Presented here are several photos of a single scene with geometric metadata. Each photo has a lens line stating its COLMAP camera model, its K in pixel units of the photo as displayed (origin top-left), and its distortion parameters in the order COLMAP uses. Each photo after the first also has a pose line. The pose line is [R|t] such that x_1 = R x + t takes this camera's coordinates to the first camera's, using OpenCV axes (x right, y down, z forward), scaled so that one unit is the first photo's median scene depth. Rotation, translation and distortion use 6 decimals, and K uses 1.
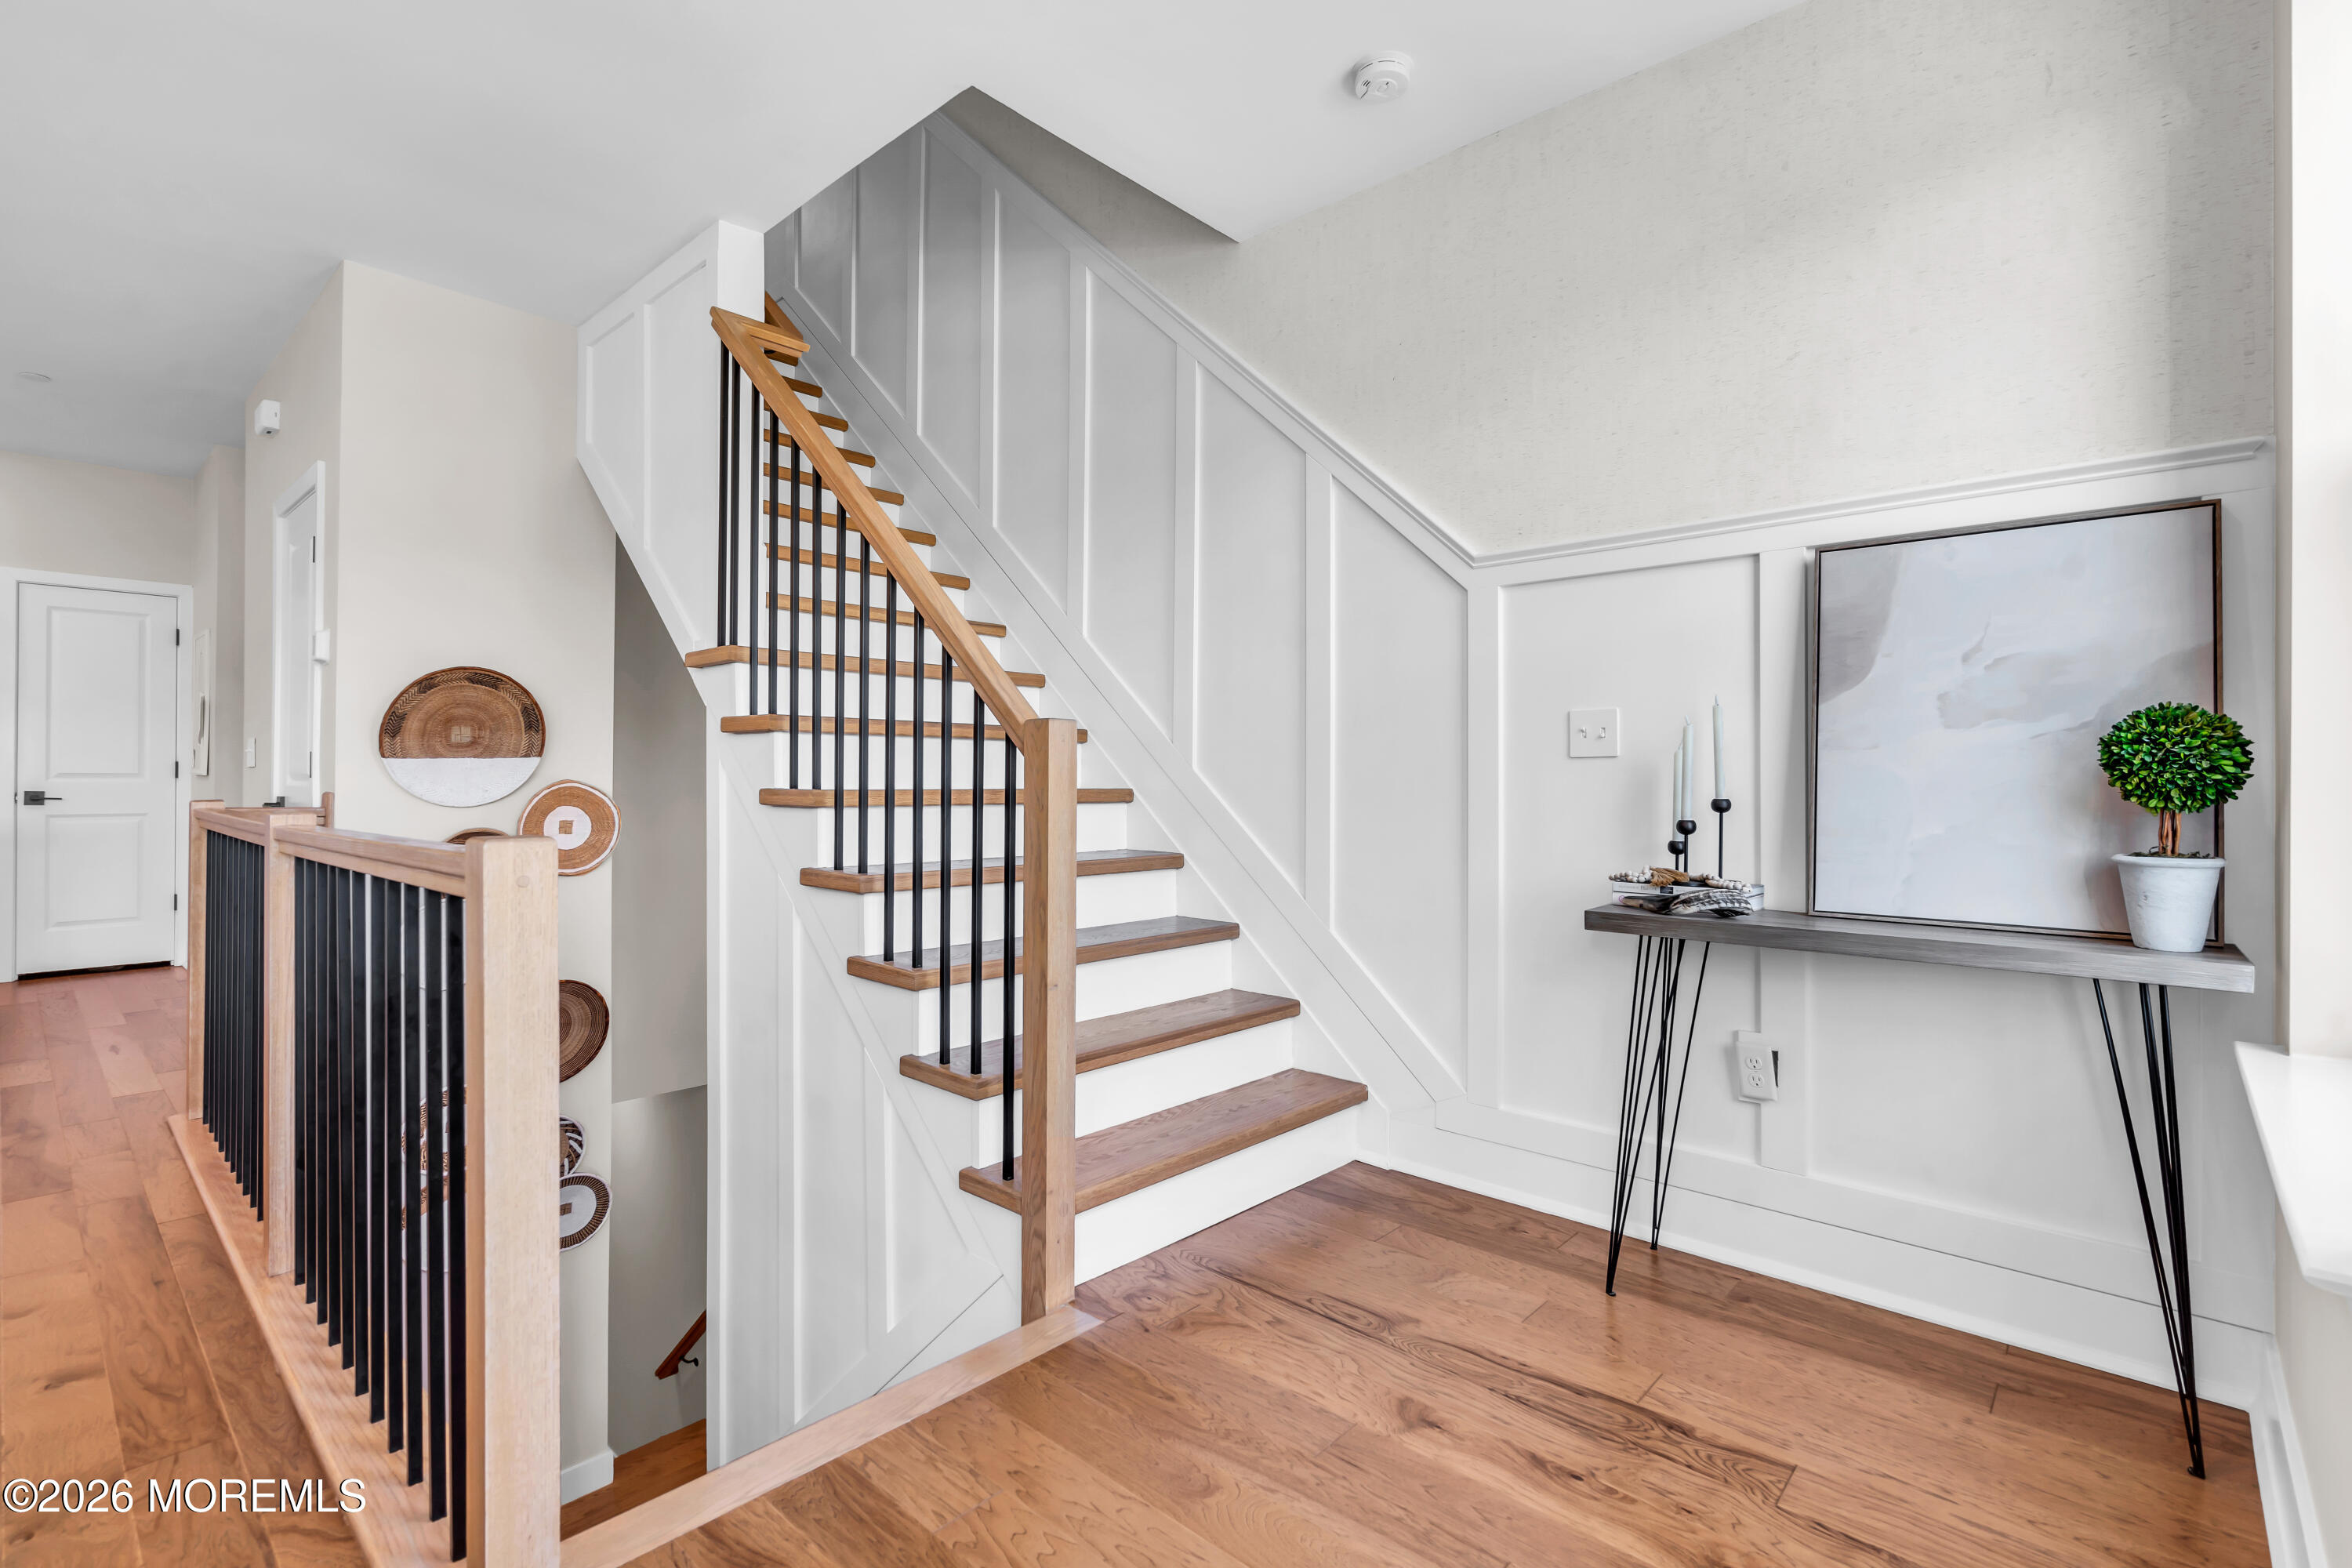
lens RADIAL K [[1075.0, 0, 1183.2], [0, 1075.0, 785.0], [0, 0, 1]] dist [-0.002340, 0.000241]
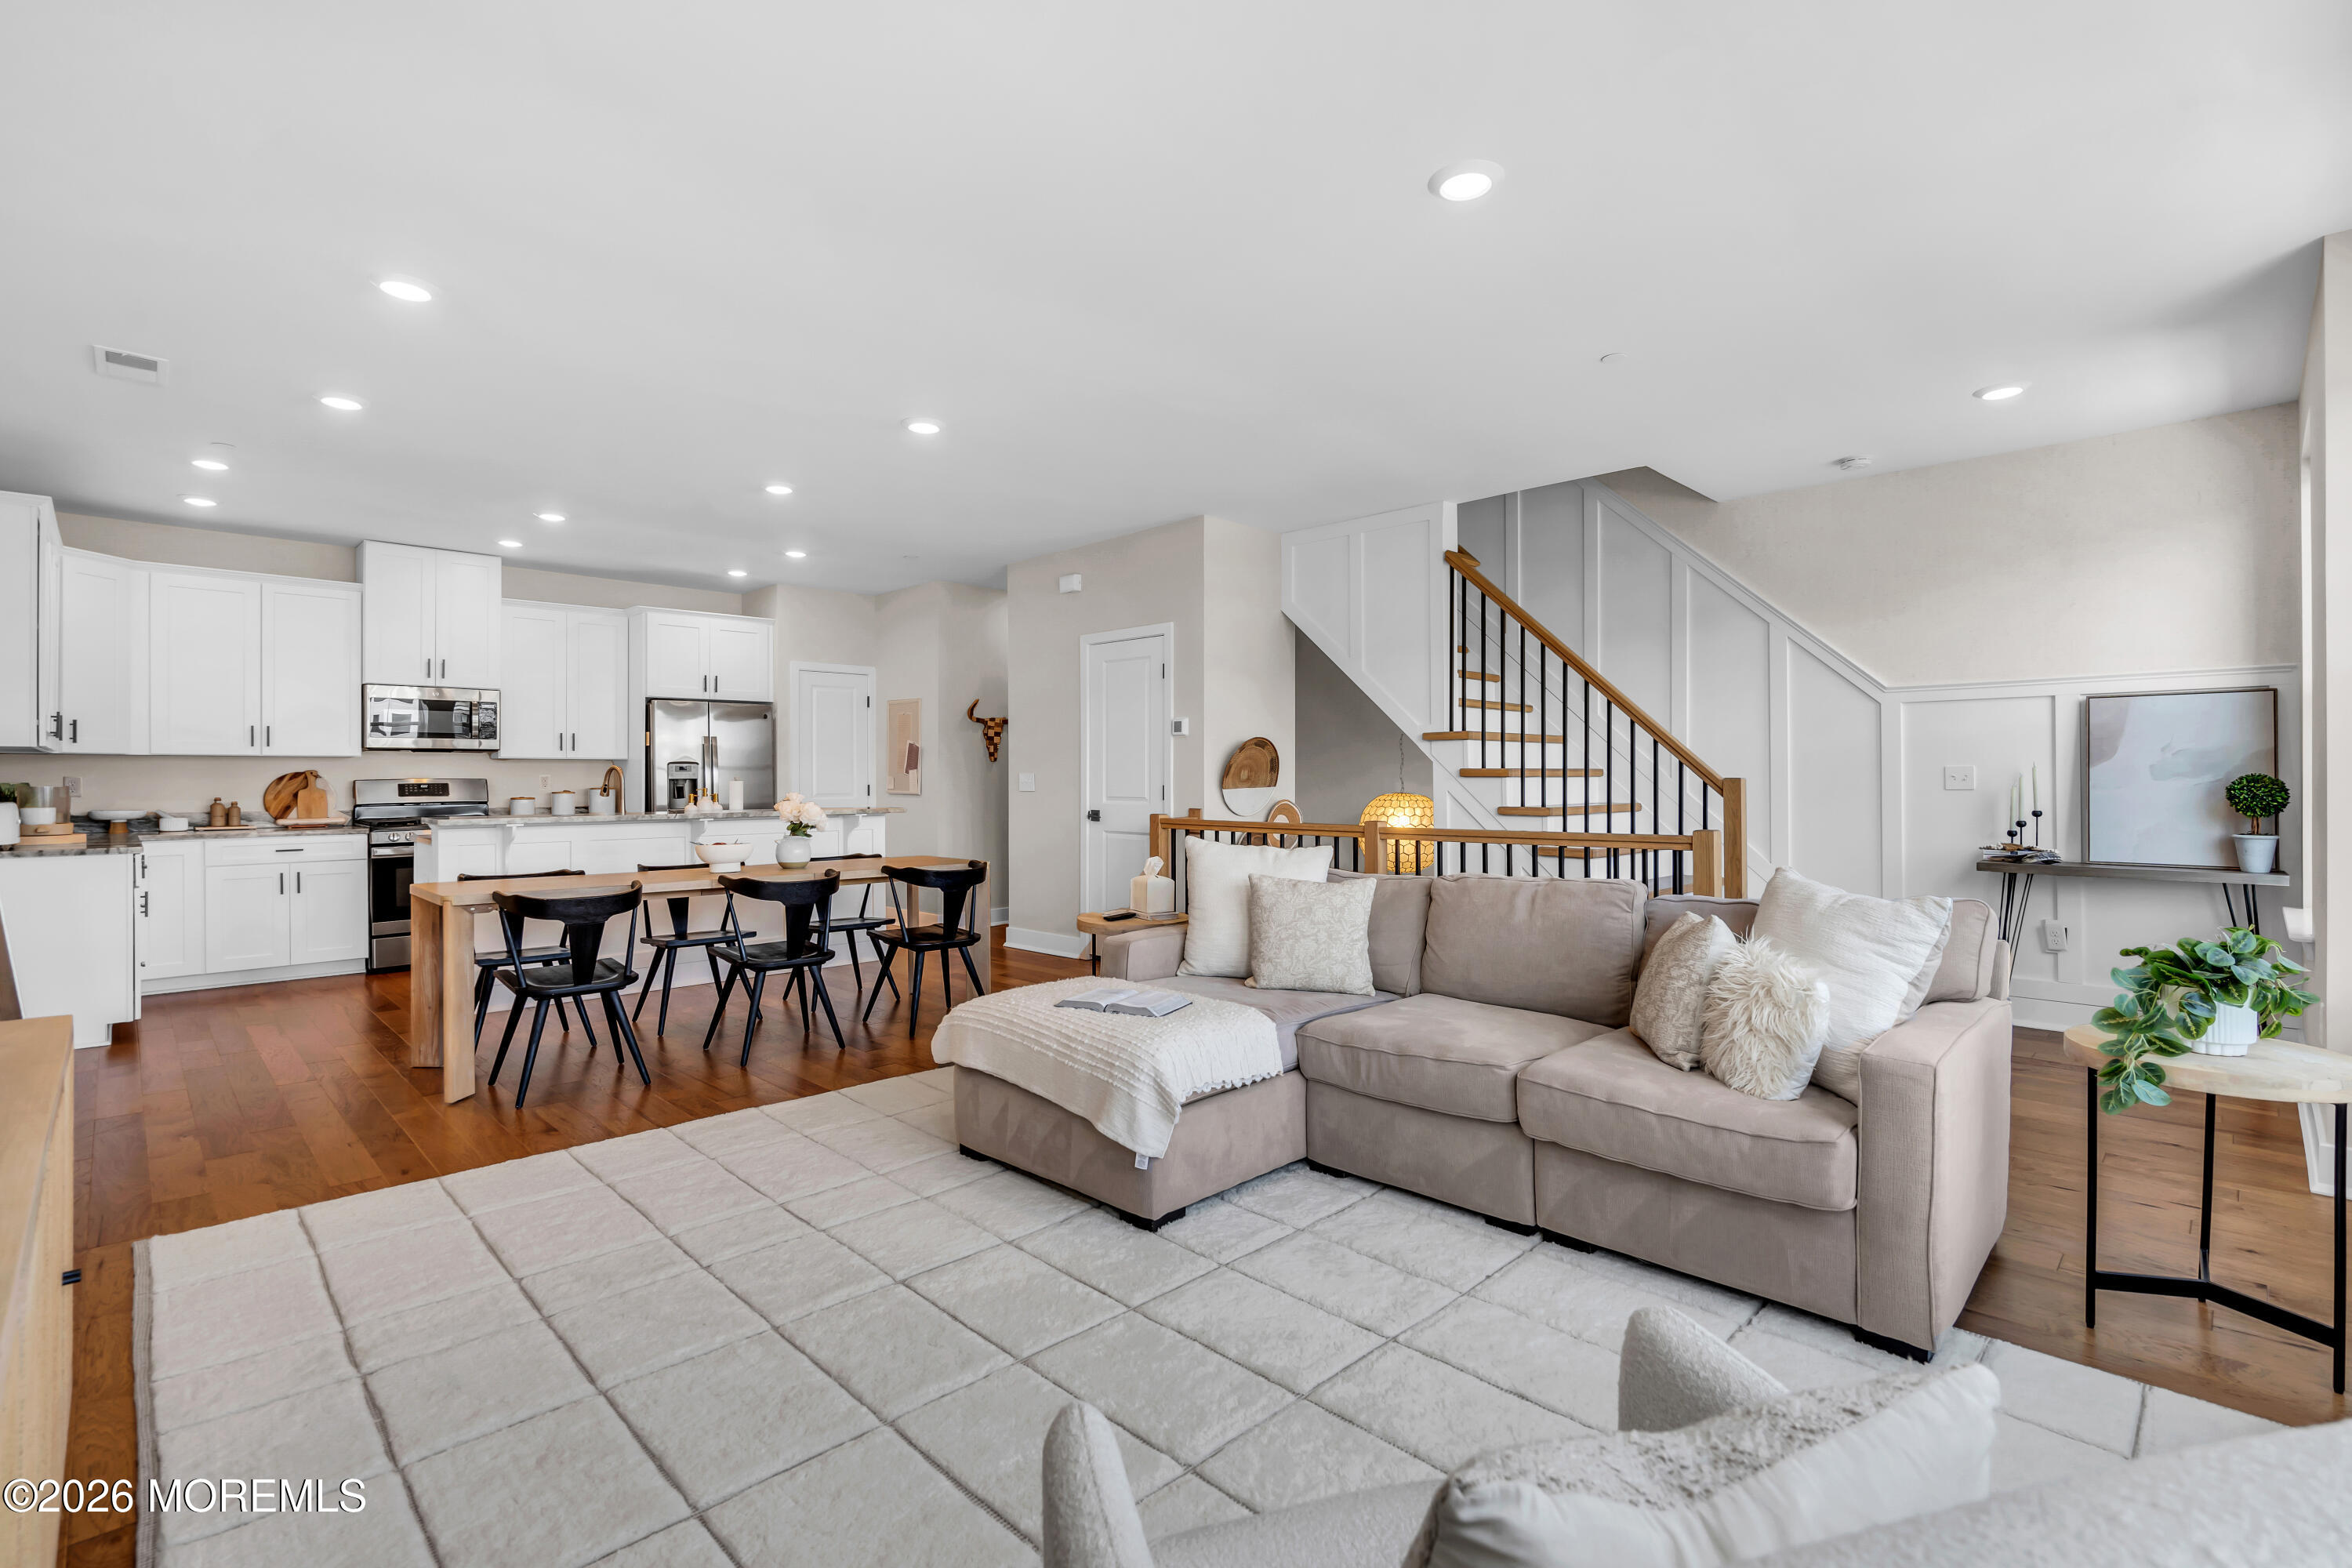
lens RADIAL K [[1070.0, 0, 1176.6], [0, 1070.0, 778.2], [0, 0, 1]] dist [-0.002223, -0.000179]
pose [[0.998565, -0.009142, -0.052764, -0.910258], [0.009115, 0.999958, -0.000756, -0.054136], [0.052769, 0.000274, 0.998607, -1.008095]]
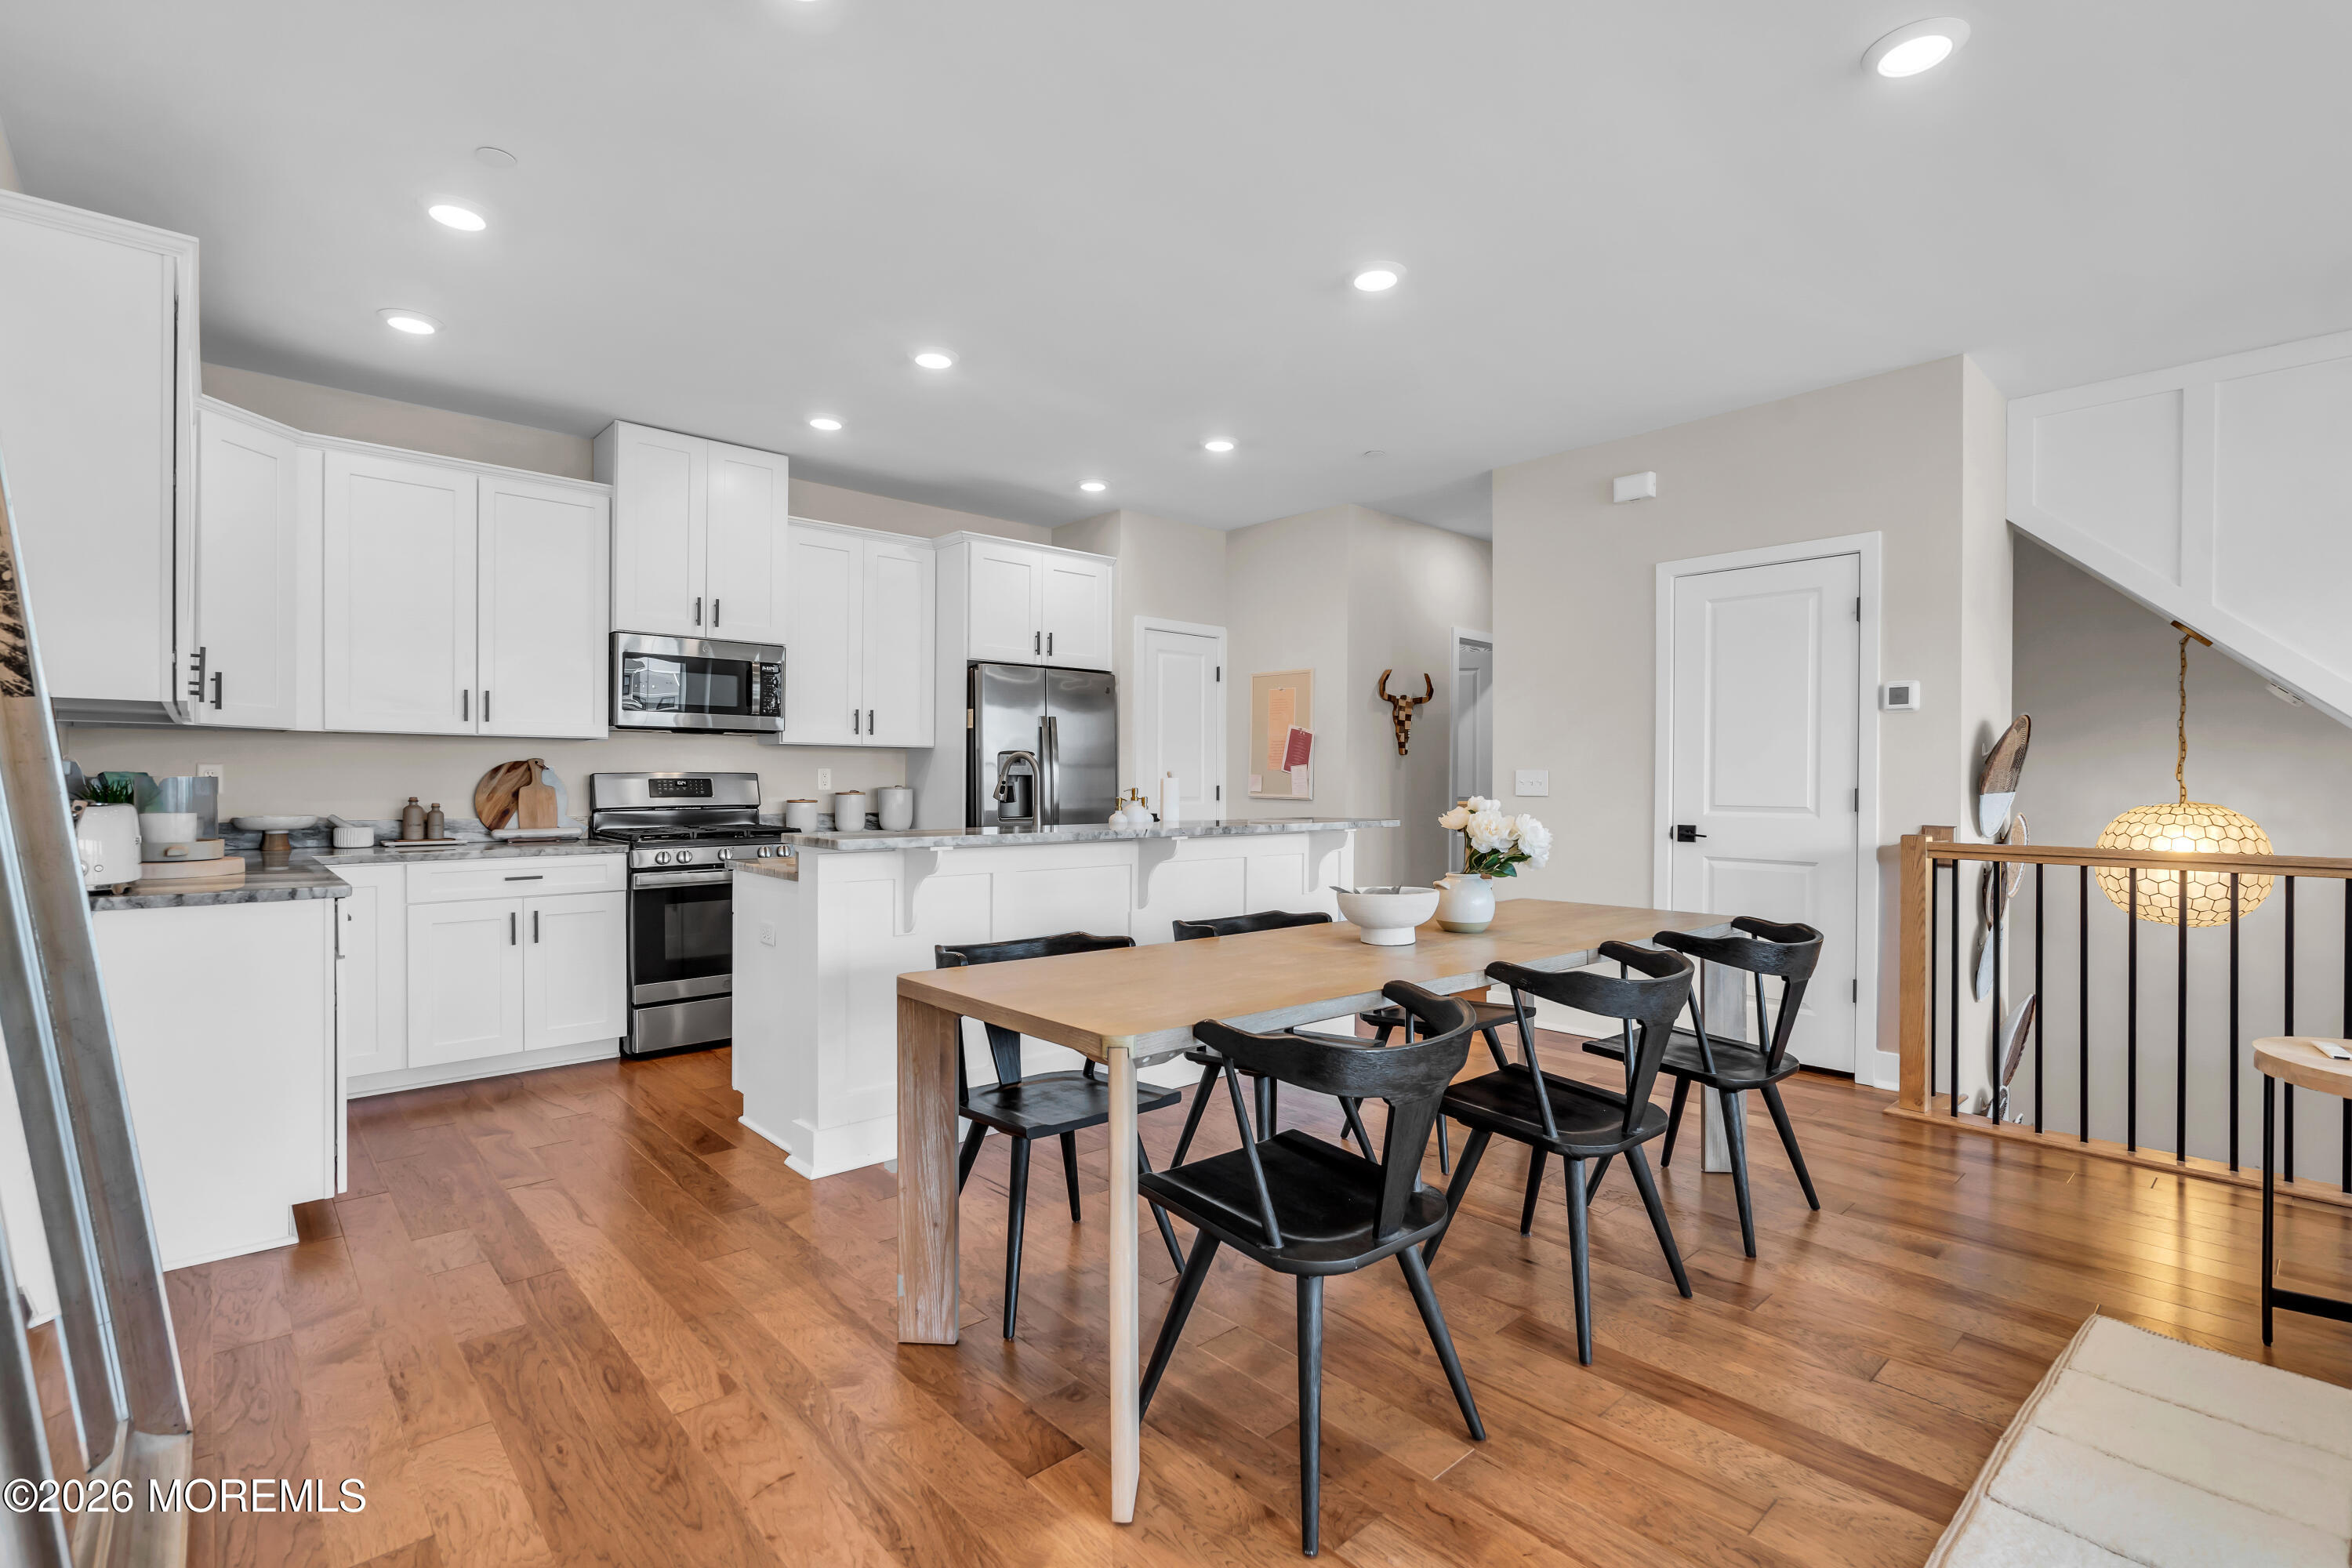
lens RADIAL K [[1075.0, 0, 1183.2], [0, 1075.0, 785.0], [0, 0, 1]] dist [-0.002340, 0.000241]
pose [[0.995614, -0.002503, -0.093525, -1.848711], [0.002604, 0.999996, 0.000953, -0.049248], [0.093522, -0.001193, 0.995617, -0.254489]]
